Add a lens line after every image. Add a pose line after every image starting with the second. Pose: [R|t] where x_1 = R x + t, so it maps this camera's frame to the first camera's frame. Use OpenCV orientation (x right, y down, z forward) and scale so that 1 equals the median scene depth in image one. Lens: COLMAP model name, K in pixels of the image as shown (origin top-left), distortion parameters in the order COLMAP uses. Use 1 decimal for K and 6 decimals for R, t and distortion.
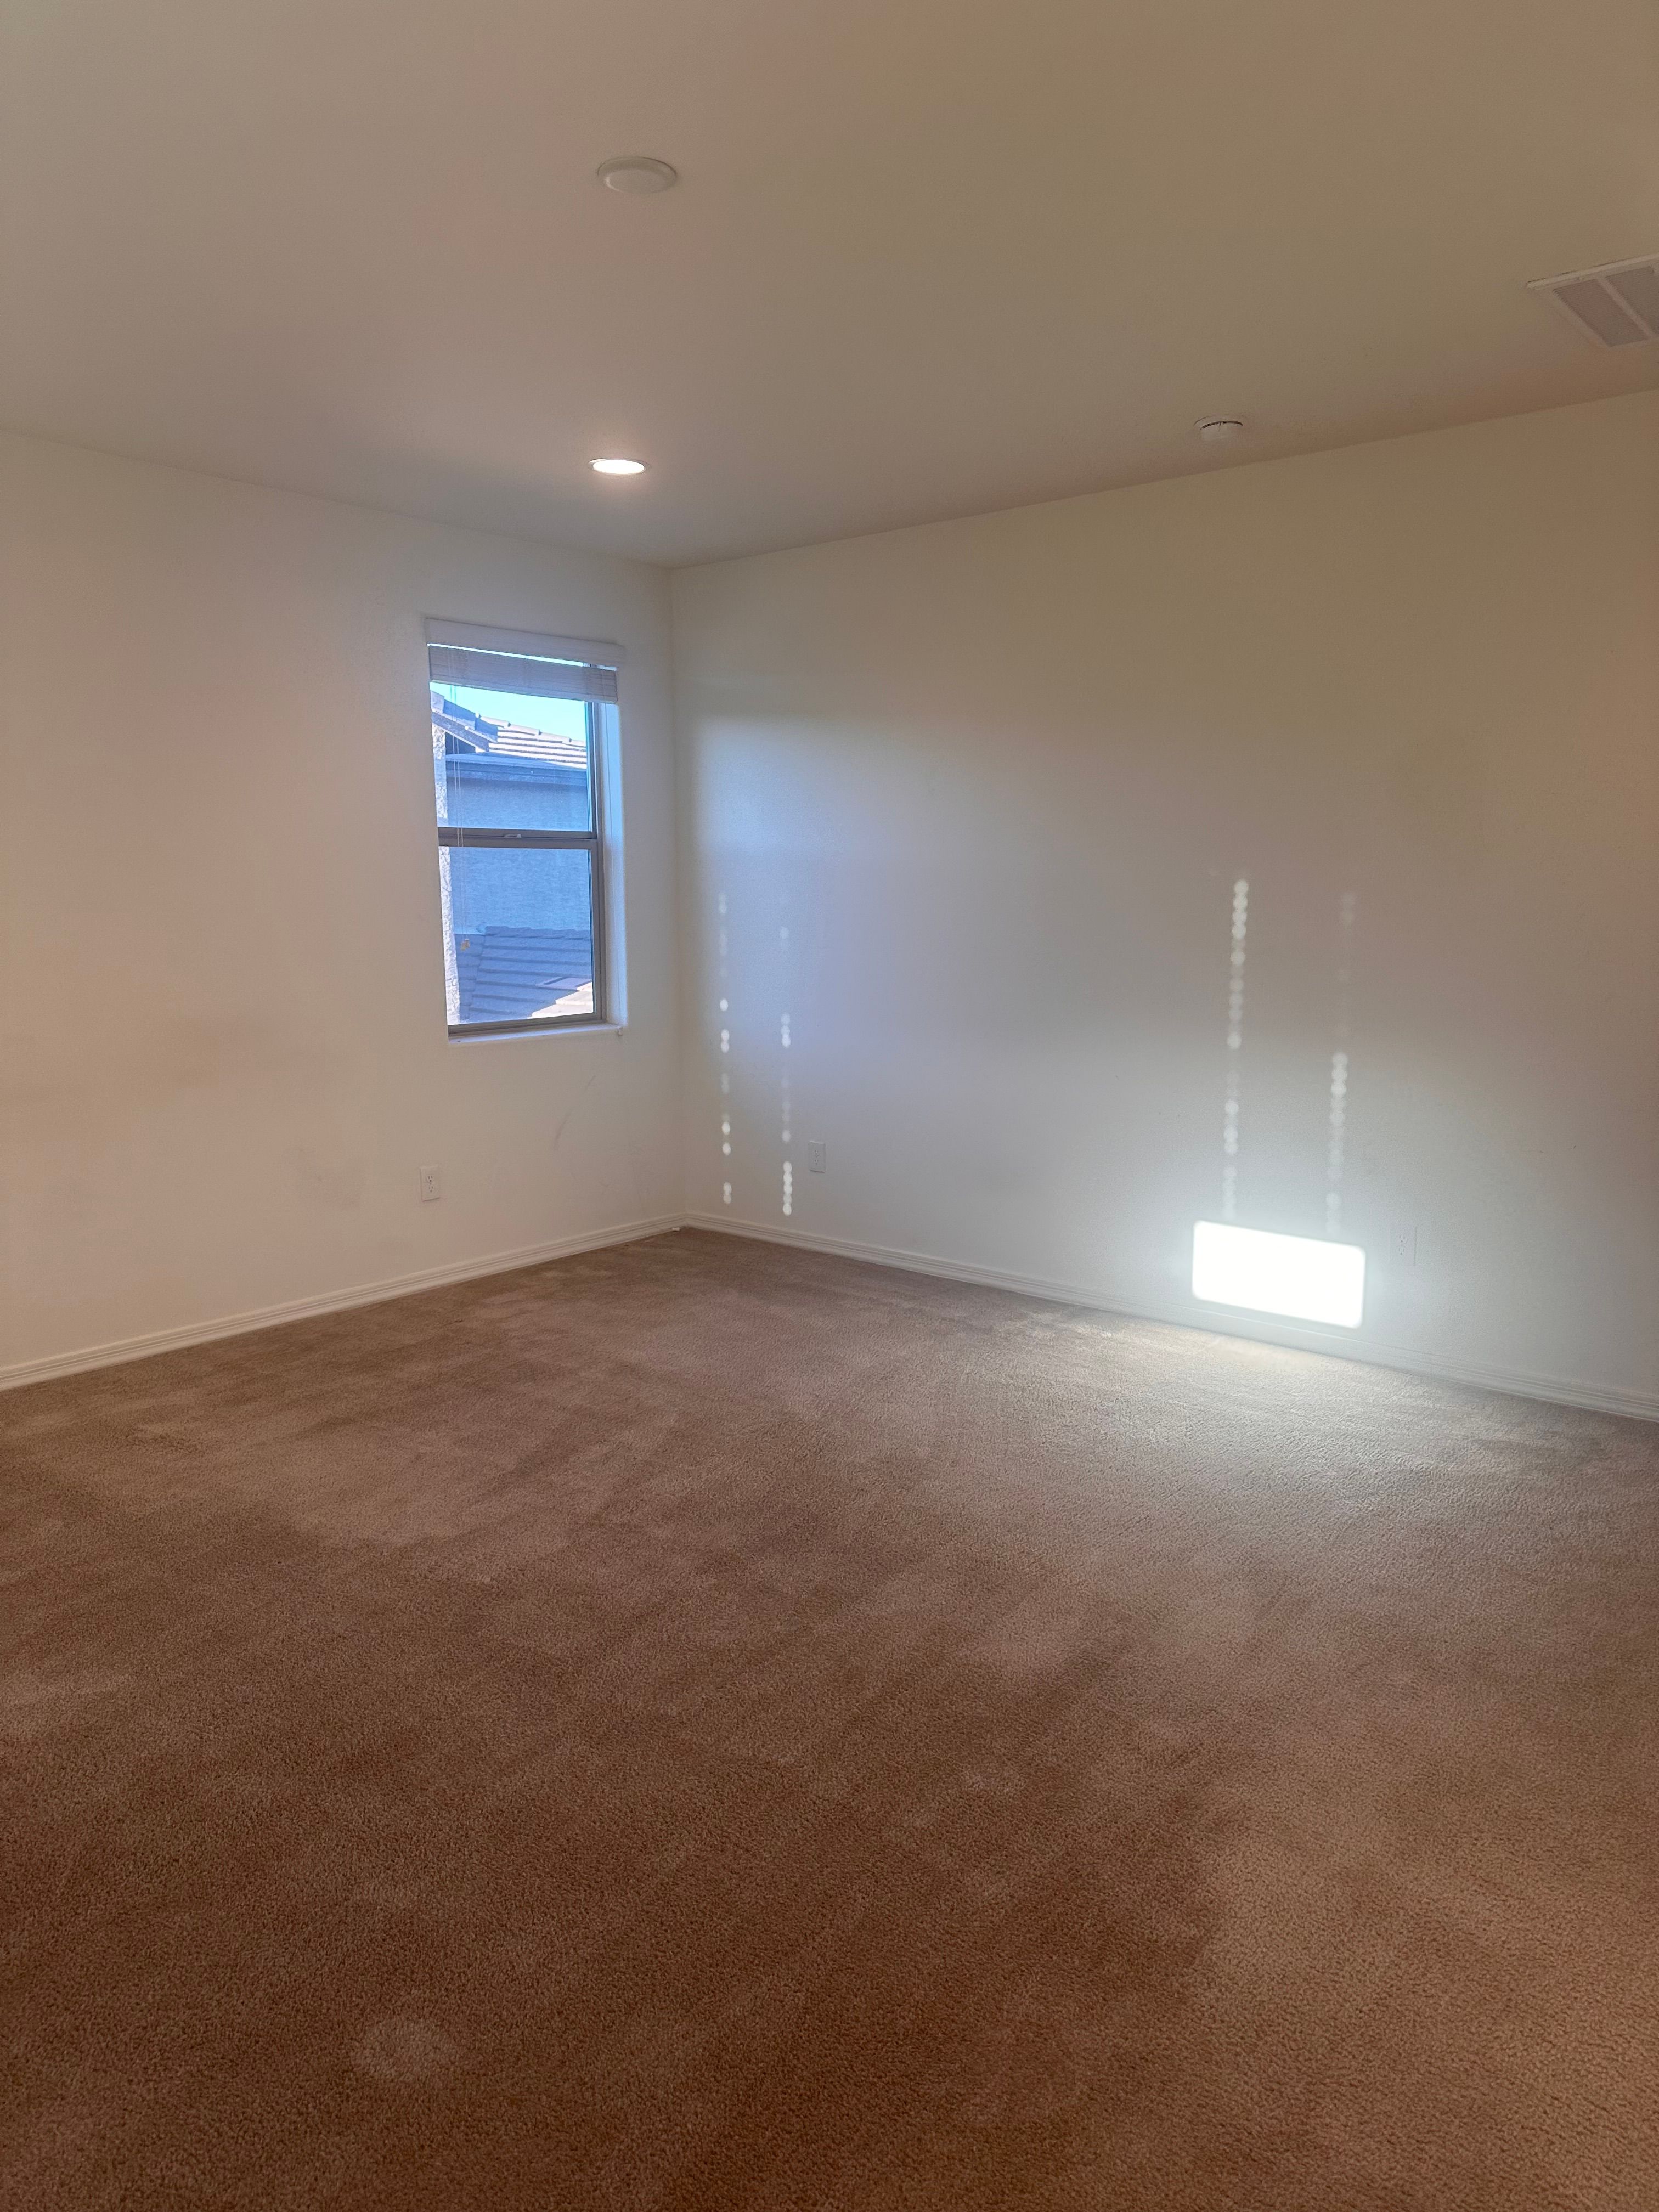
lens RADIAL K [[1555.2, 0, 806.1], [0, 1555.2, 1118.1], [0, 0, 1]] dist [0.010448, -0.029577]
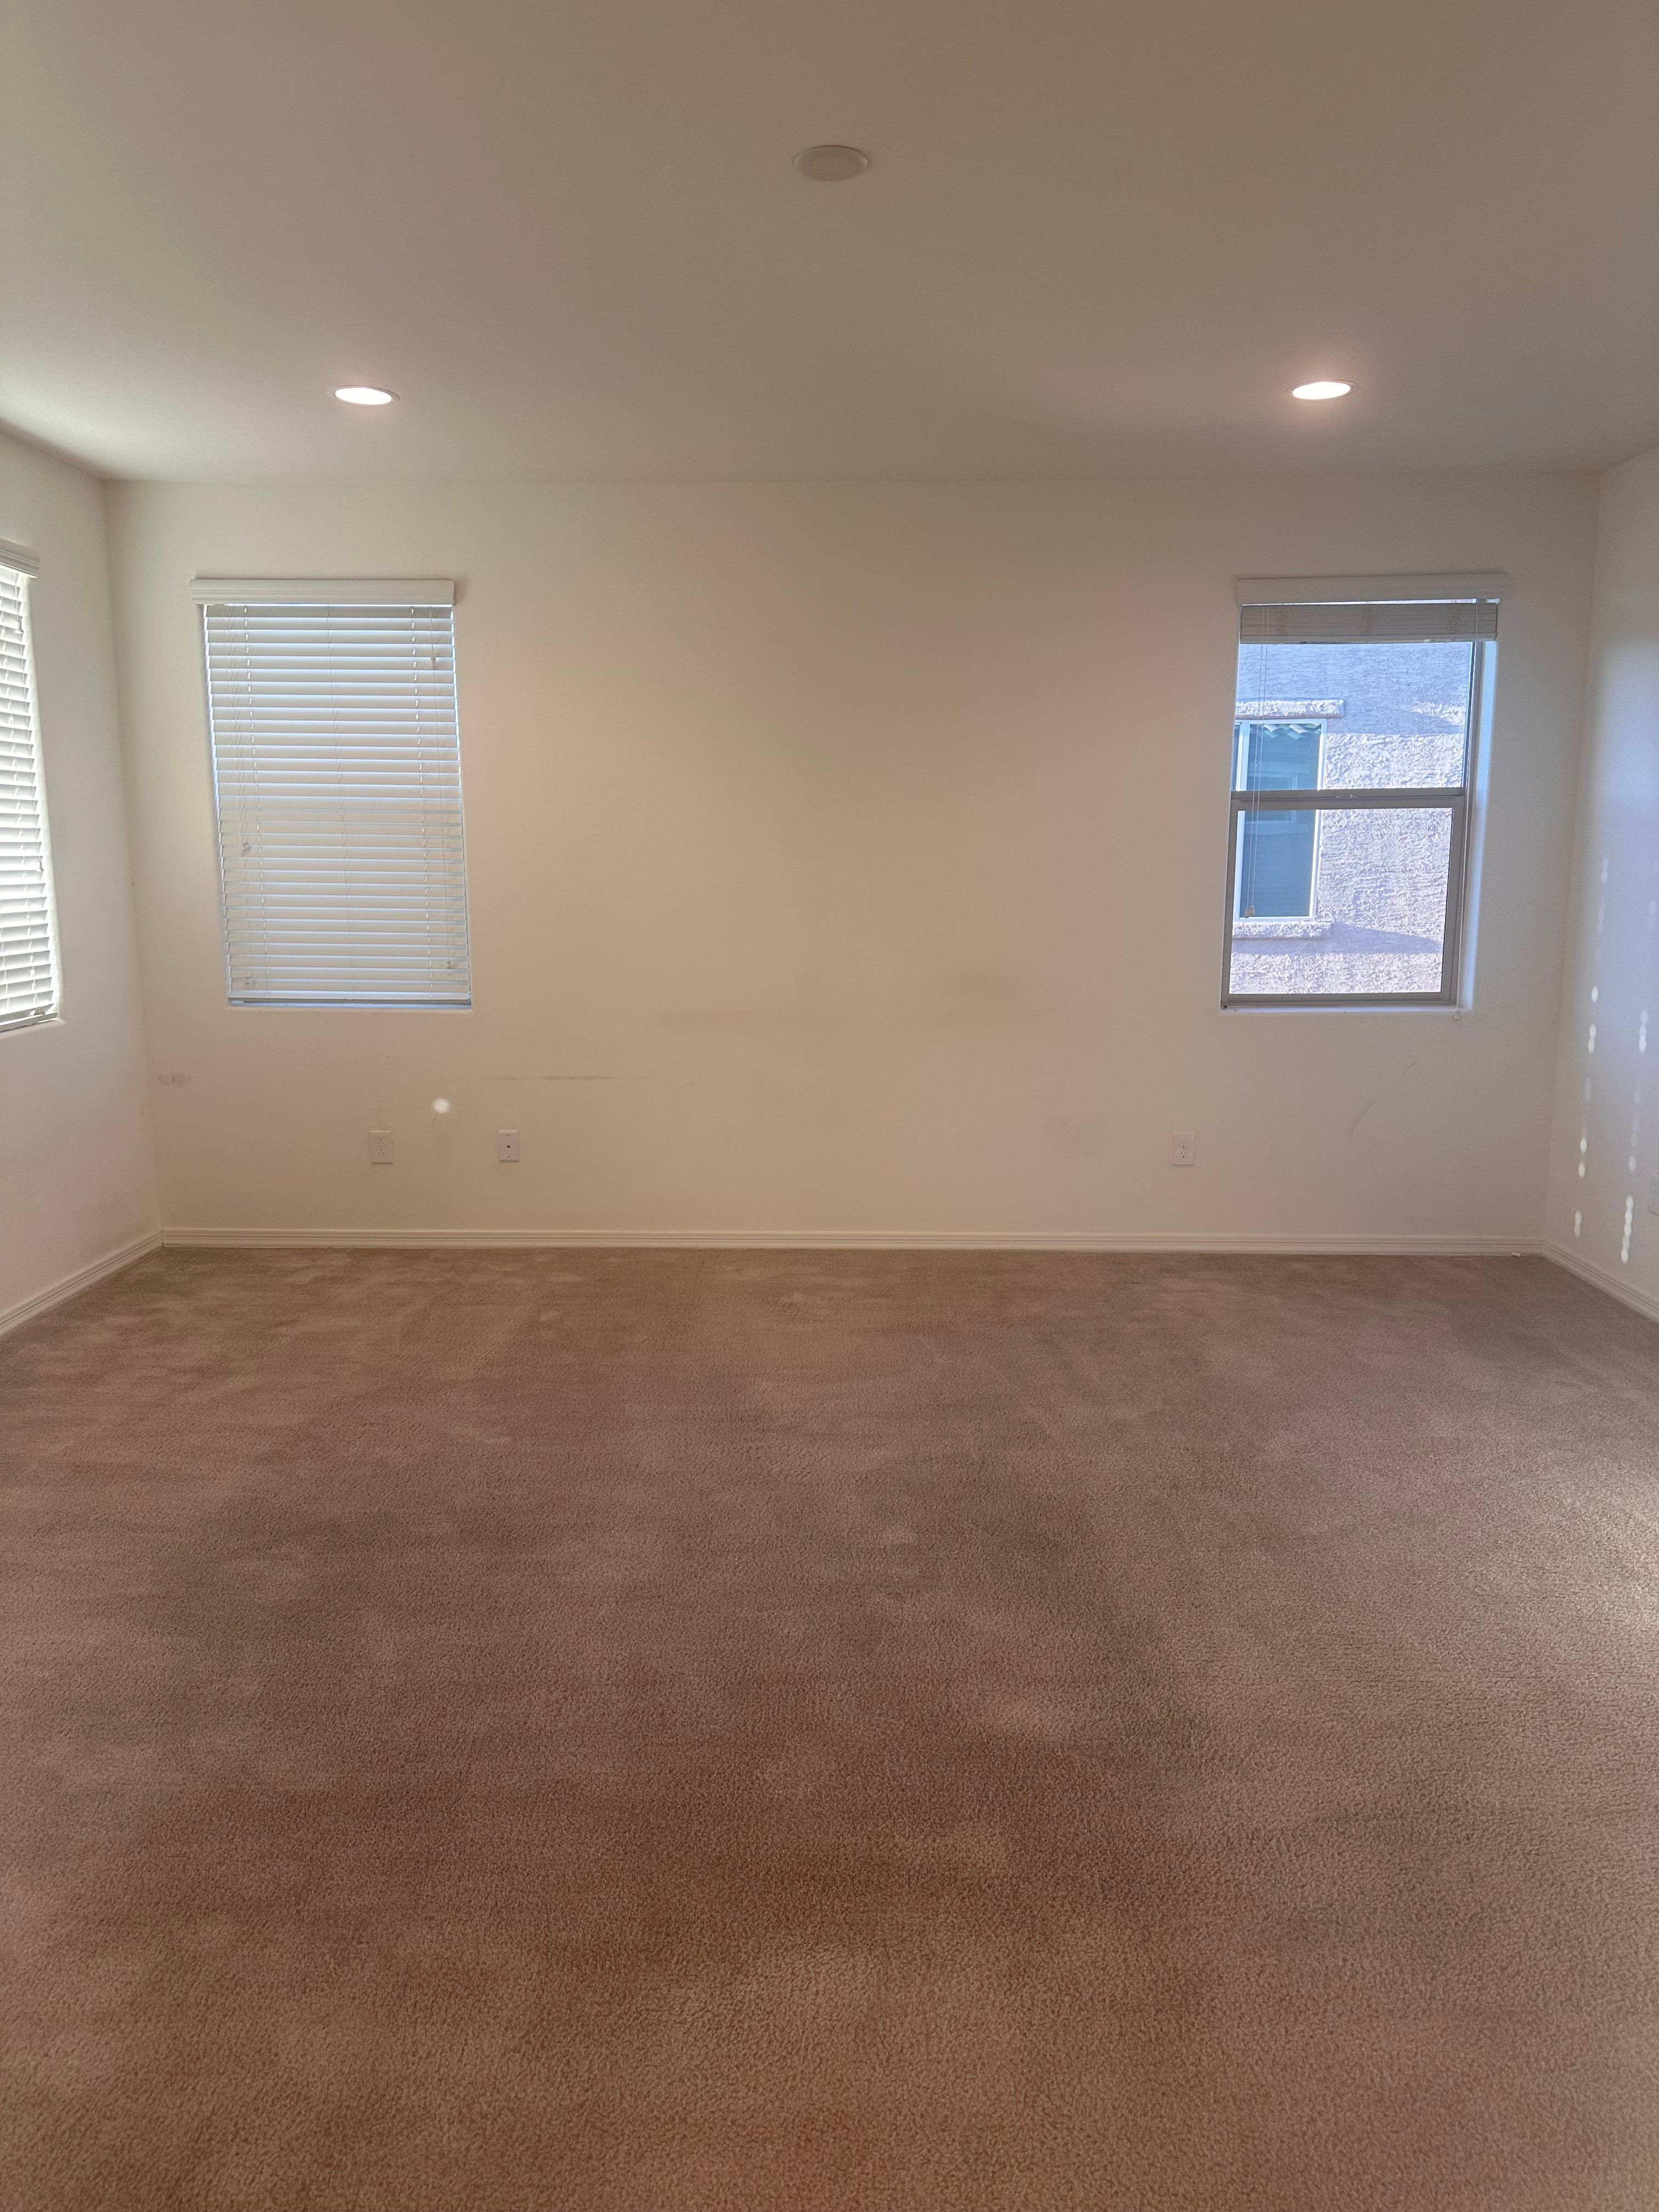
lens RADIAL K [[1555.2, 0, 805.8], [0, 1555.2, 1098.7], [0, 0, 1]] dist [0.010448, -0.029577]
pose [[0.583555, 0.120312, -0.803112, 0.411602], [-0.116539, 0.991135, 0.063800, -0.024975], [0.803668, 0.056363, 0.592402, 0.206109]]
